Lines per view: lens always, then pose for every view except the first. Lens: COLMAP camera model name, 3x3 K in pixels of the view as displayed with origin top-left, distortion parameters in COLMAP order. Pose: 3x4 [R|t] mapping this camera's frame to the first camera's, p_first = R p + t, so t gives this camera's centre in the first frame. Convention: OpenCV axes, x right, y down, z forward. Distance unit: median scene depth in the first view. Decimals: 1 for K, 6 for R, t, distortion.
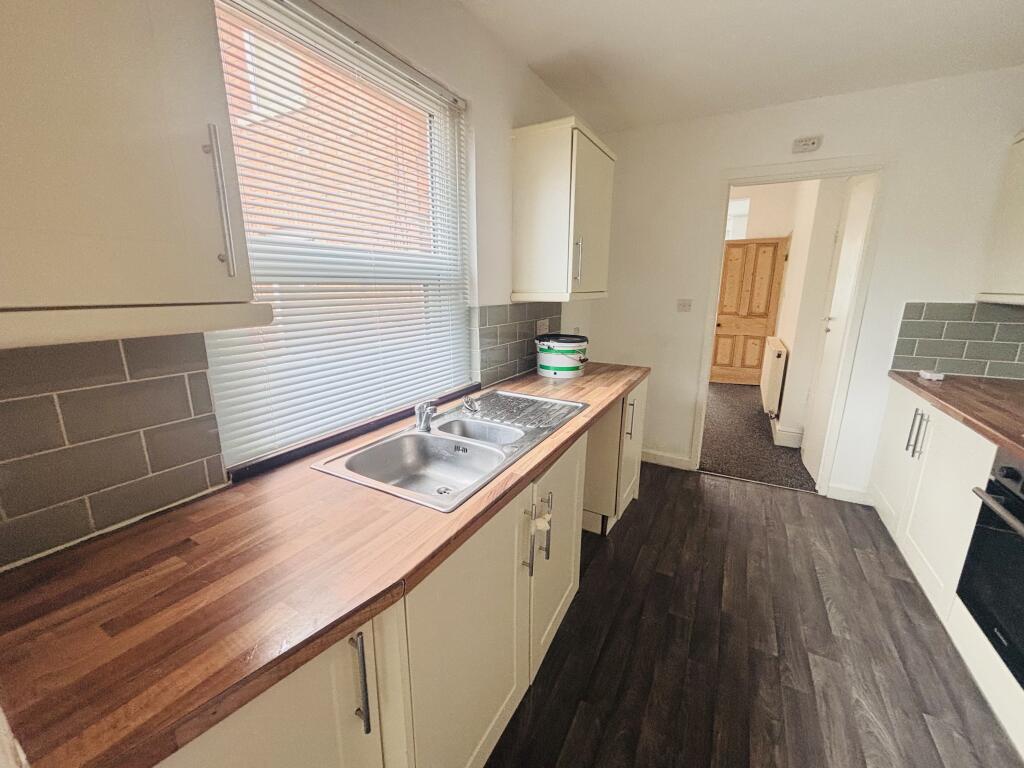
lens RADIAL K [[413.3, 0, 510.6], [0, 413.3, 382.2], [0, 0, 1]] dist [0.000457, 0.000237]
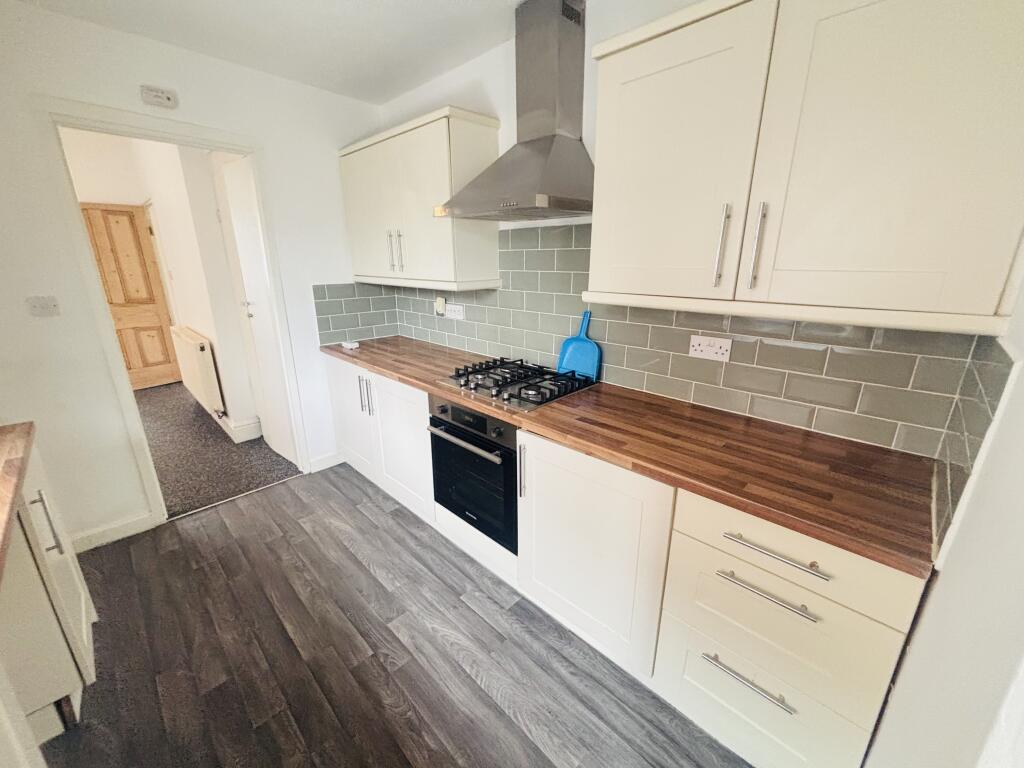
lens RADIAL K [[413.3, 0, 509.2], [0, 413.3, 383.7], [0, 0, 1]] dist [0.000457, 0.000237]
pose [[0.274111, -0.281656, 0.919529, -0.002897], [0.219088, 0.949298, 0.225464, -0.069318], [-0.936410, 0.139656, 0.321920, 0.165435]]
